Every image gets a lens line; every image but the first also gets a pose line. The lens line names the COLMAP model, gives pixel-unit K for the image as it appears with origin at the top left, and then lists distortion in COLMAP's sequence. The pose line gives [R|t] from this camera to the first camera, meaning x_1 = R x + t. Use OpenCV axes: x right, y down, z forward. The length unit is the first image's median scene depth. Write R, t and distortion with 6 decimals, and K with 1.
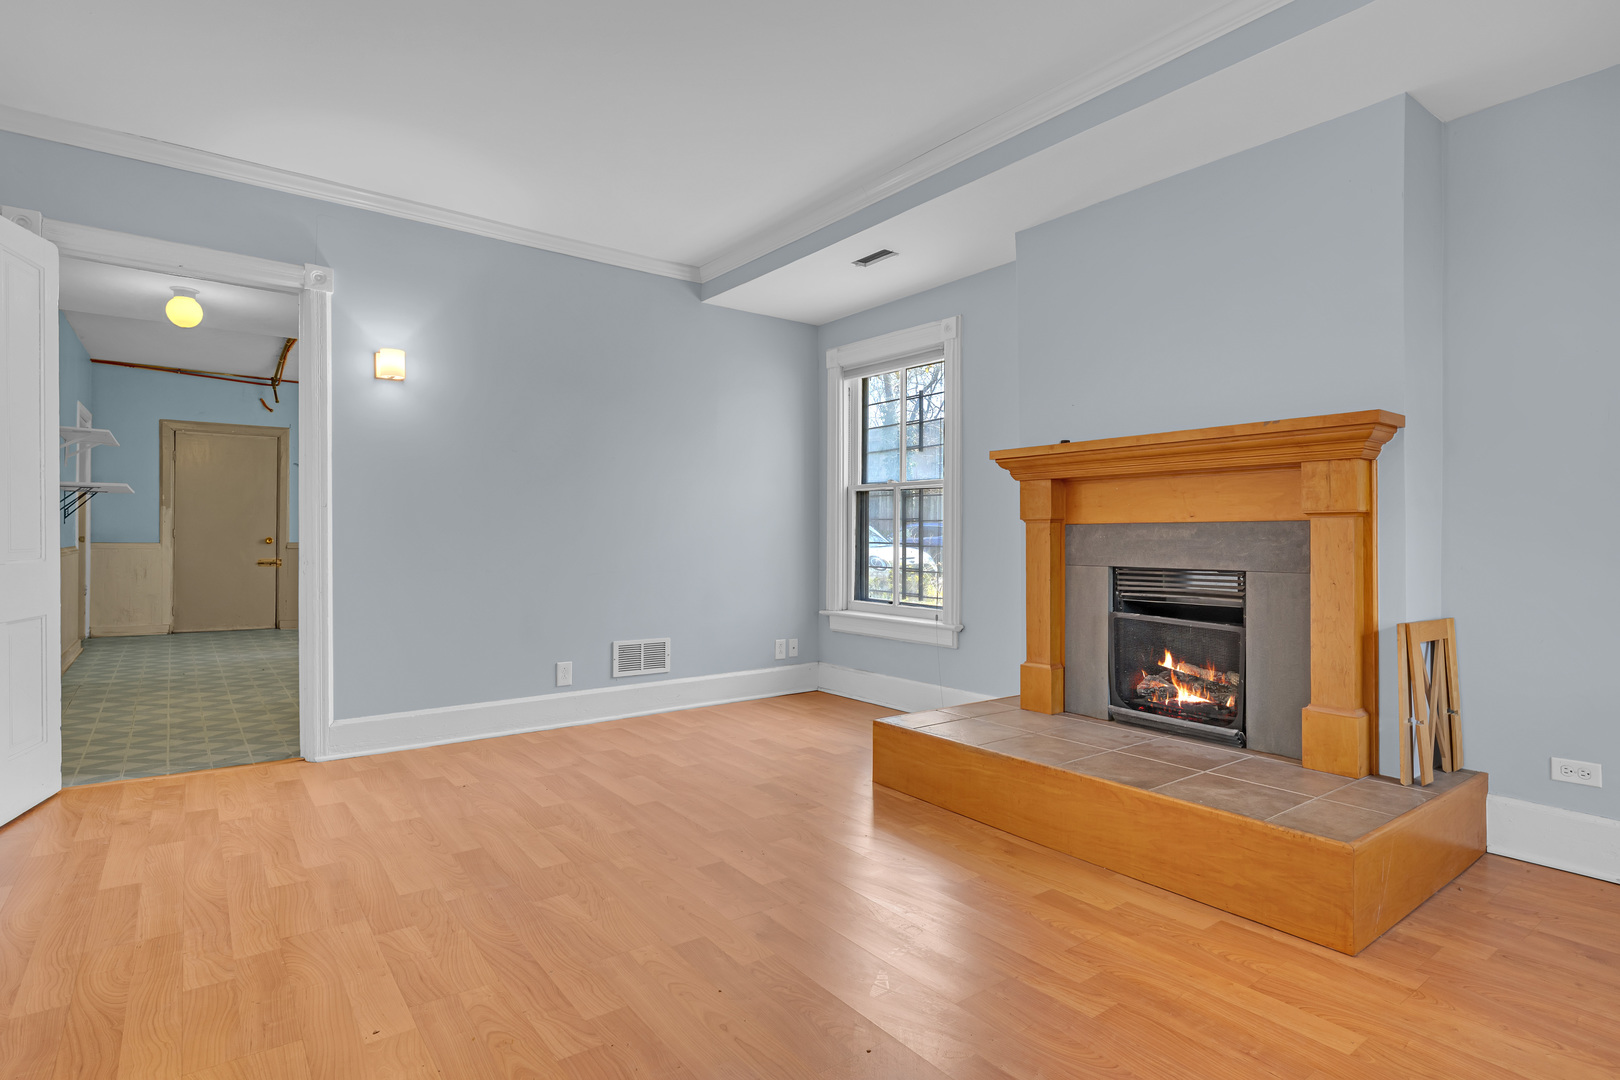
lens RADIAL K [[788.6, 0, 810.0], [0, 788.6, 540.0], [0, 0, 1]] dist [0.002655, 0.000680]
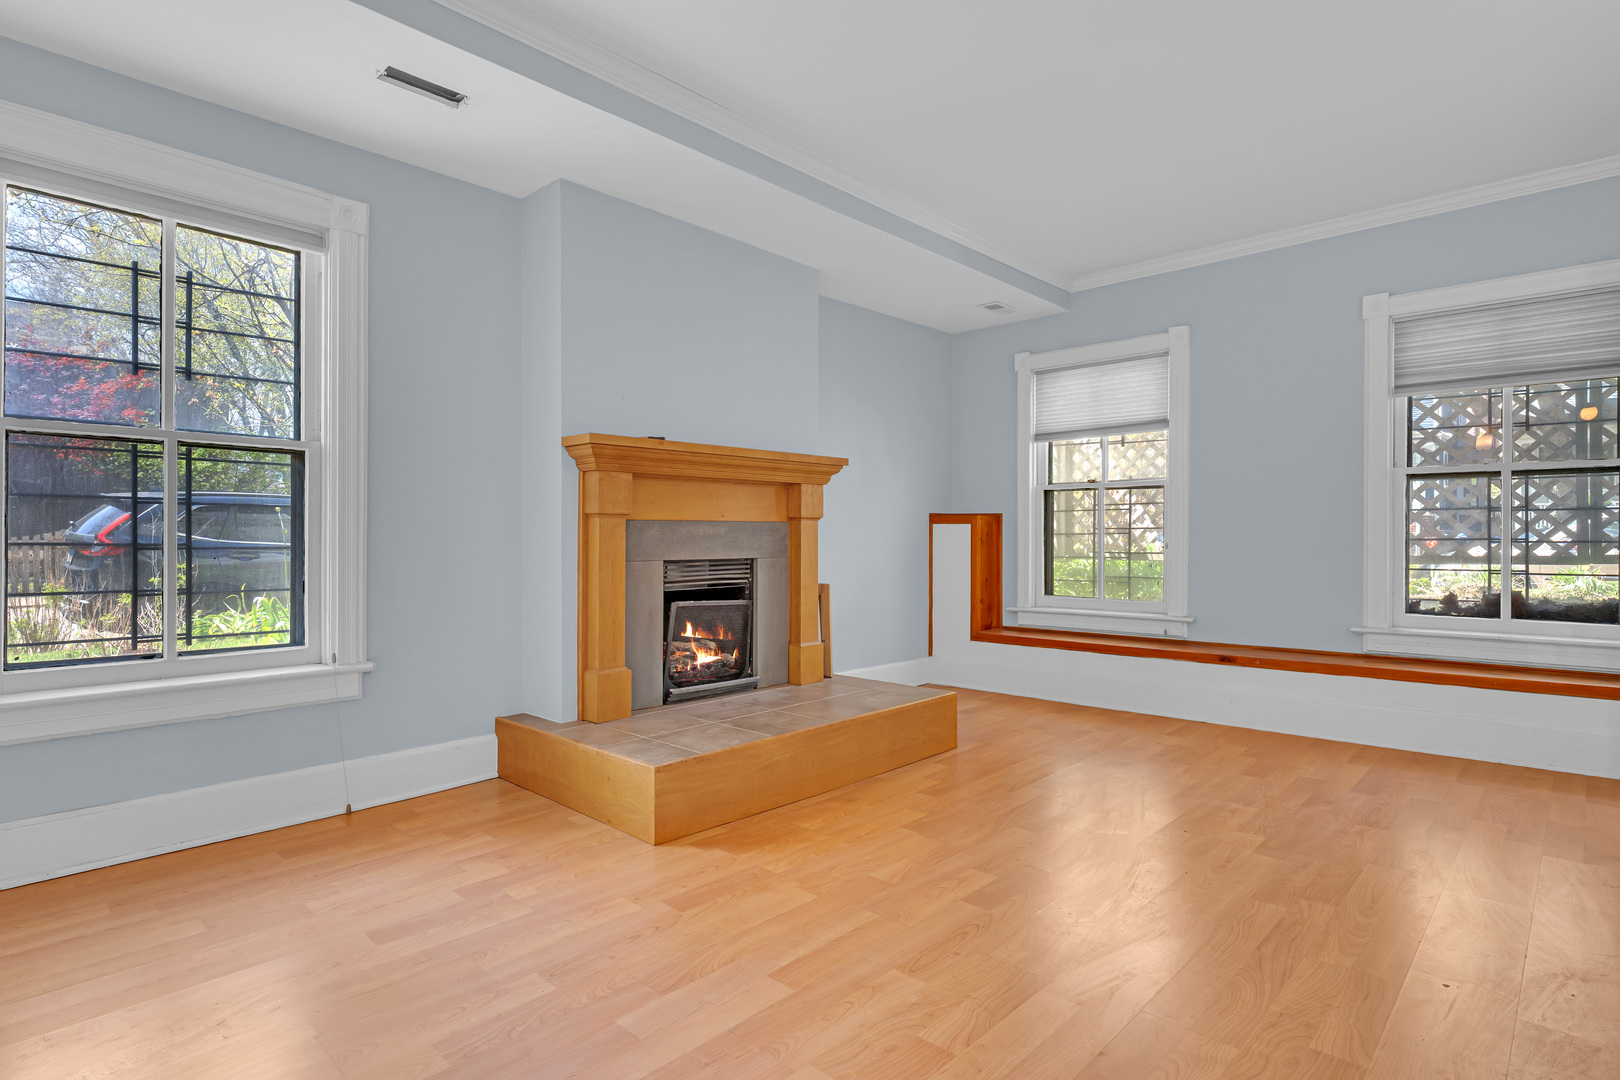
lens RADIAL K [[788.6, 0, 810.0], [0, 788.6, 540.0], [0, 0, 1]] dist [0.002655, 0.000680]
pose [[-0.124620, 0.004199, 0.992196, -0.771793], [0.010104, 0.999945, -0.002963, 0.012815], [-0.992153, 0.009656, -0.124656, 1.034530]]
